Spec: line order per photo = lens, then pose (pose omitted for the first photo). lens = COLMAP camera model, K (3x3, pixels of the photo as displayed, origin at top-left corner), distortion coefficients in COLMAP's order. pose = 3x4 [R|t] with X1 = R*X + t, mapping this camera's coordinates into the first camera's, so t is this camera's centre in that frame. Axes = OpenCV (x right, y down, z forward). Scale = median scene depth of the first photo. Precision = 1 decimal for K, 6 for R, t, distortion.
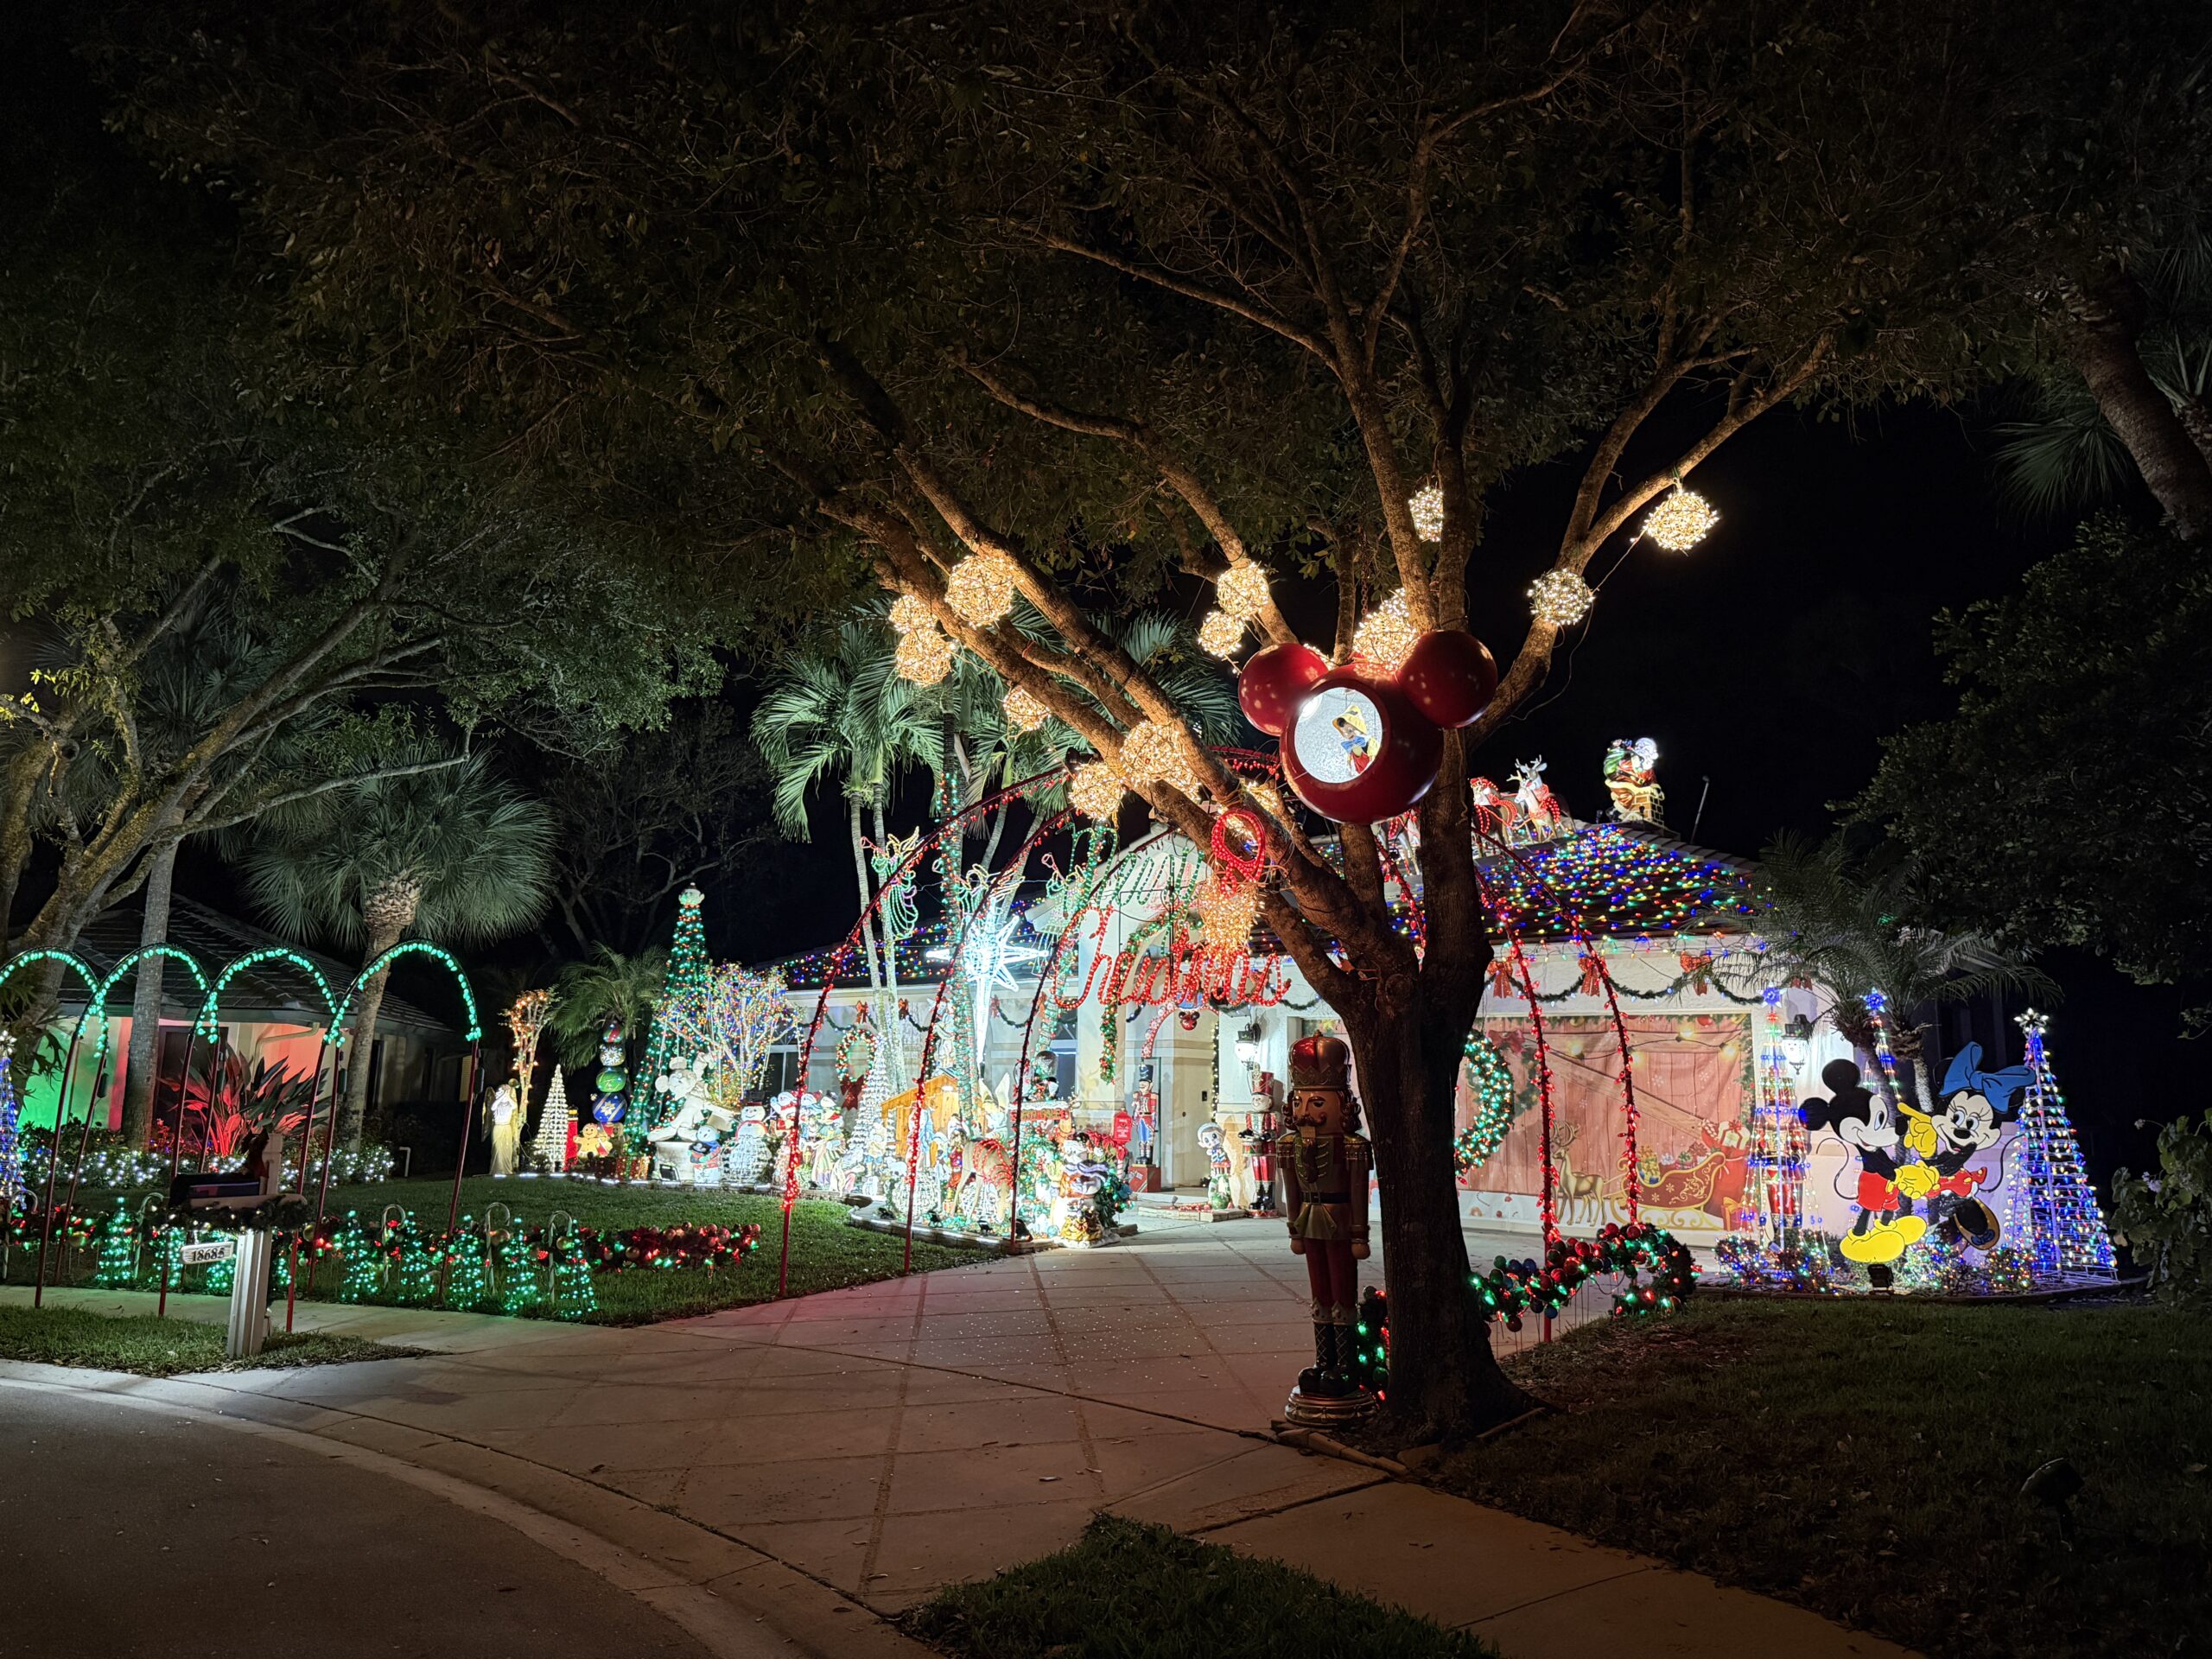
lens RADIAL K [[1529.0, 0, 1106.0], [0, 1529.0, 829.5], [0, 0, 1]] dist [0.000750, -0.000468]
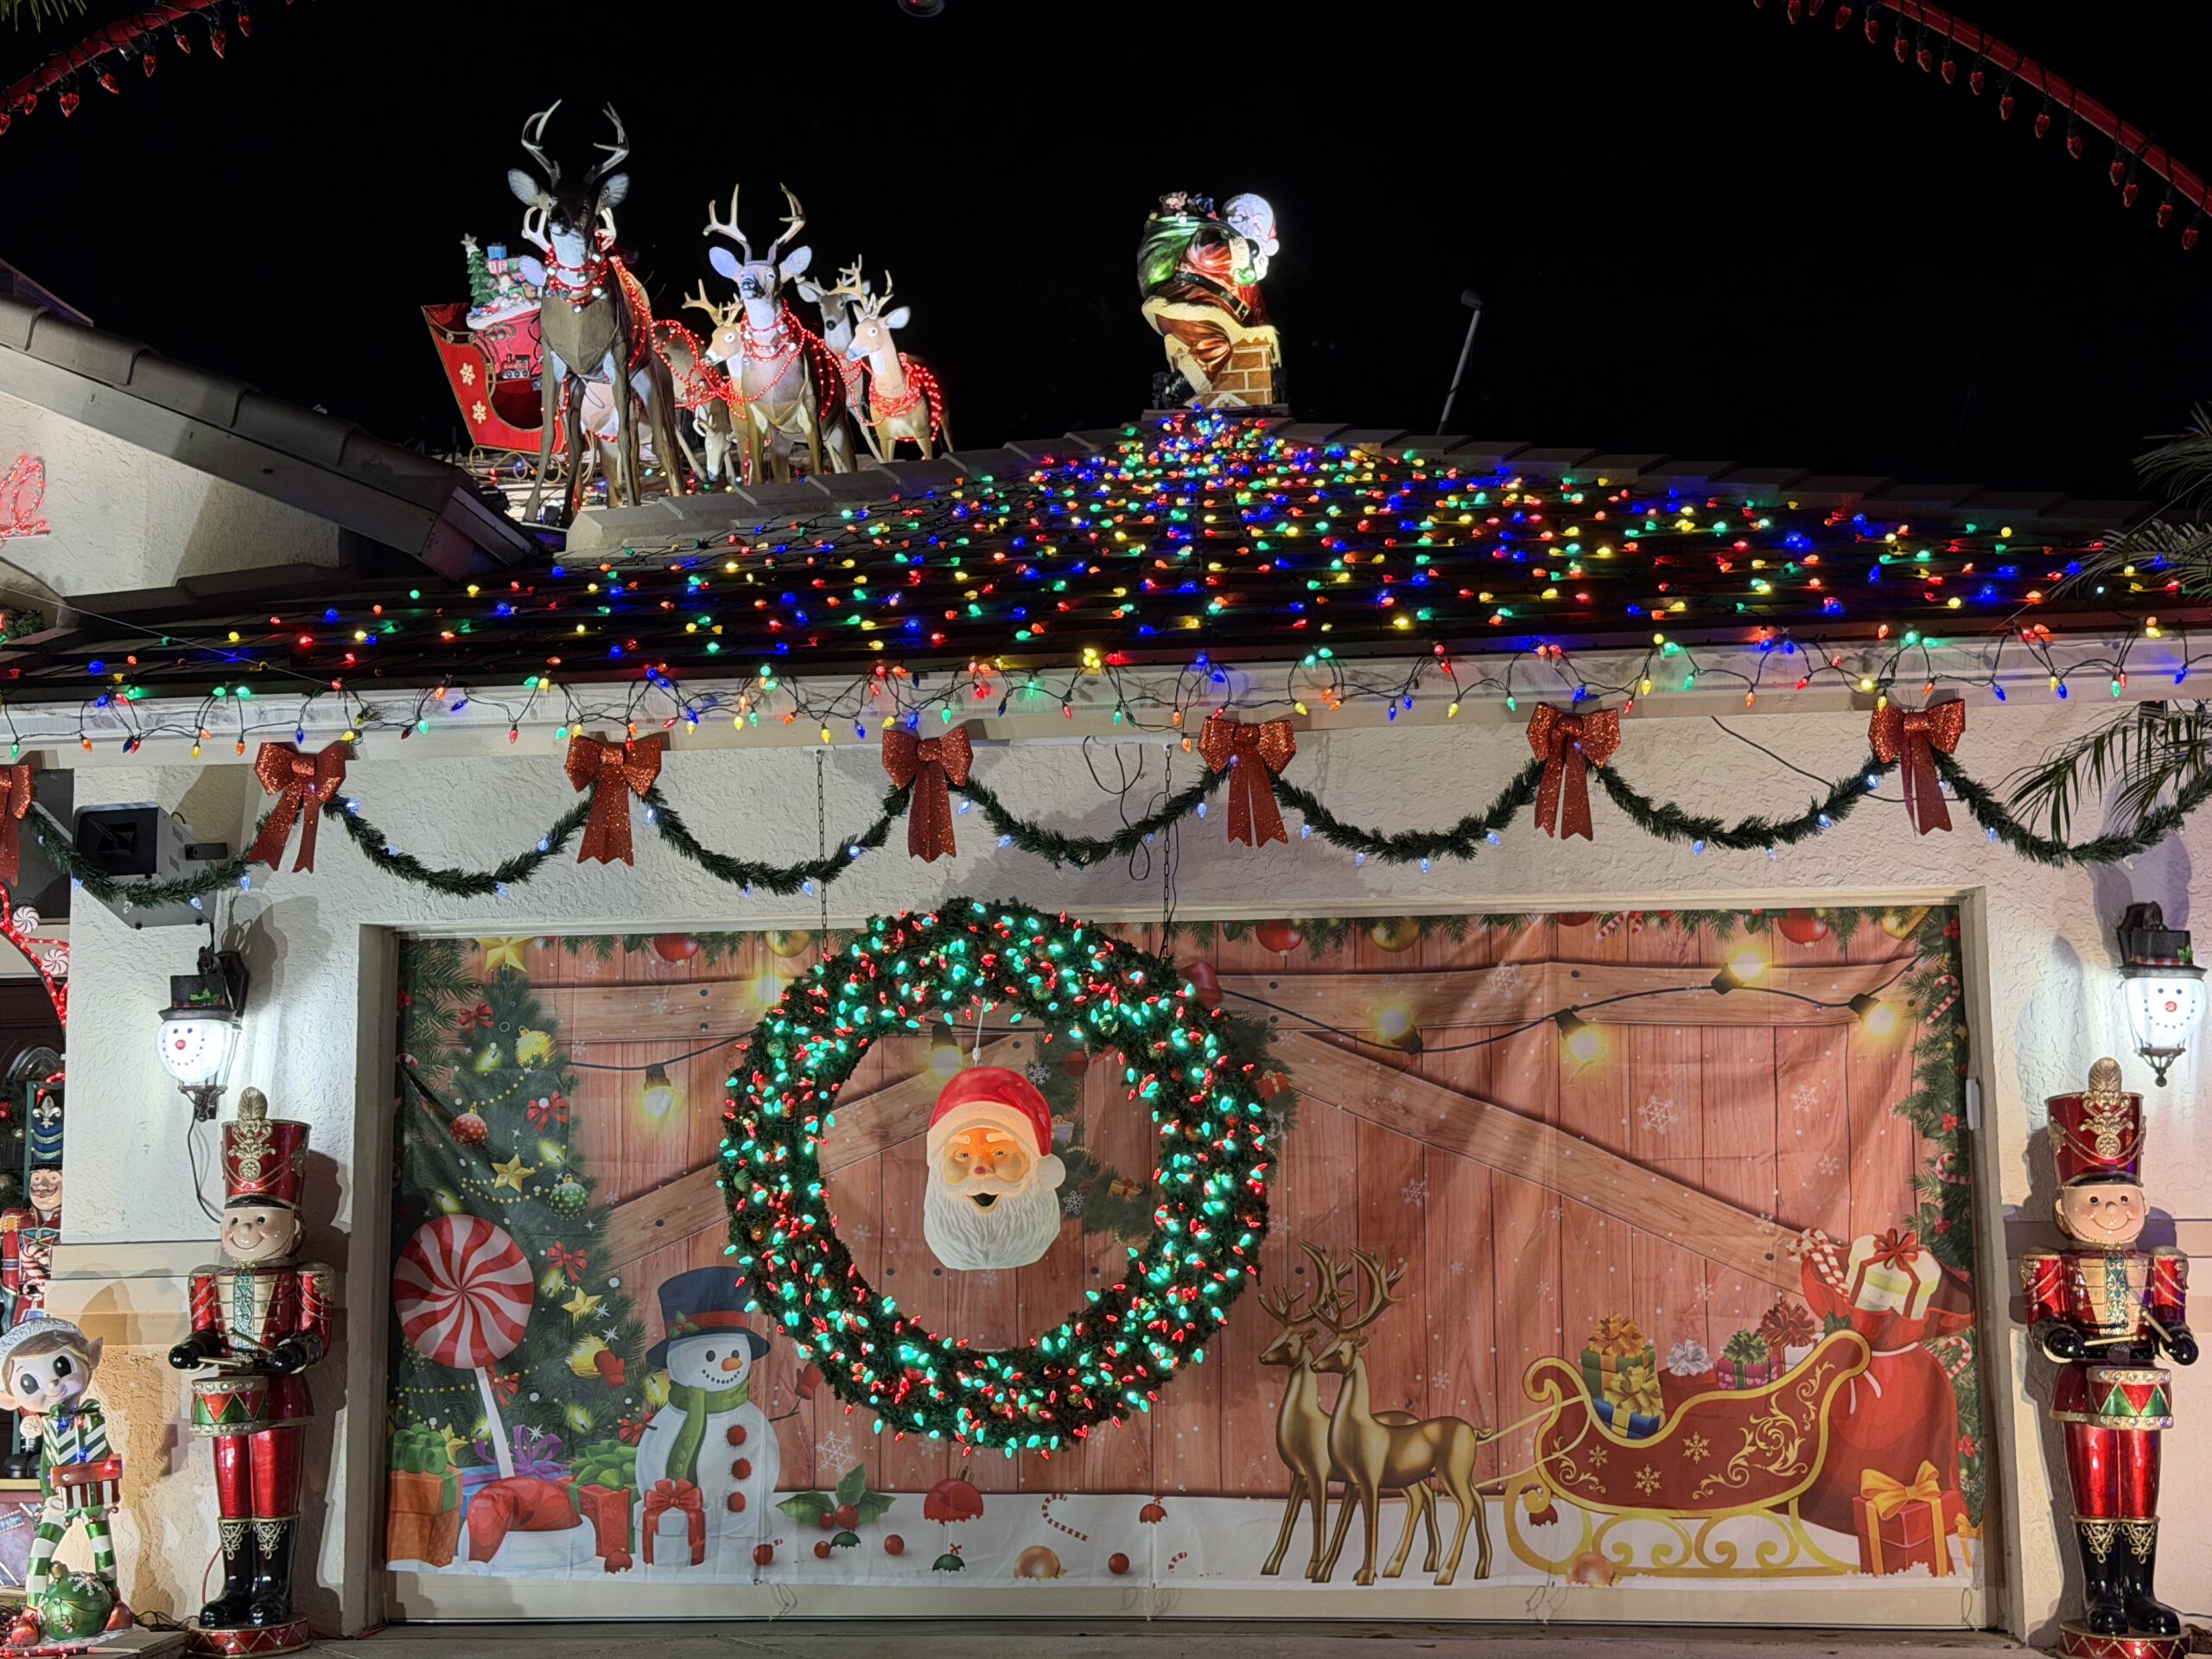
lens RADIAL K [[3015.5, 0, 1106.0], [0, 3015.5, 829.5], [0, 0, 1]] dist [0.150249, 0.056364]
pose [[0.839831, 0.032622, 0.541867, -0.081315], [-0.061262, 0.997512, 0.034895, 0.087895], [-0.539381, -0.062502, 0.839739, 0.521568]]
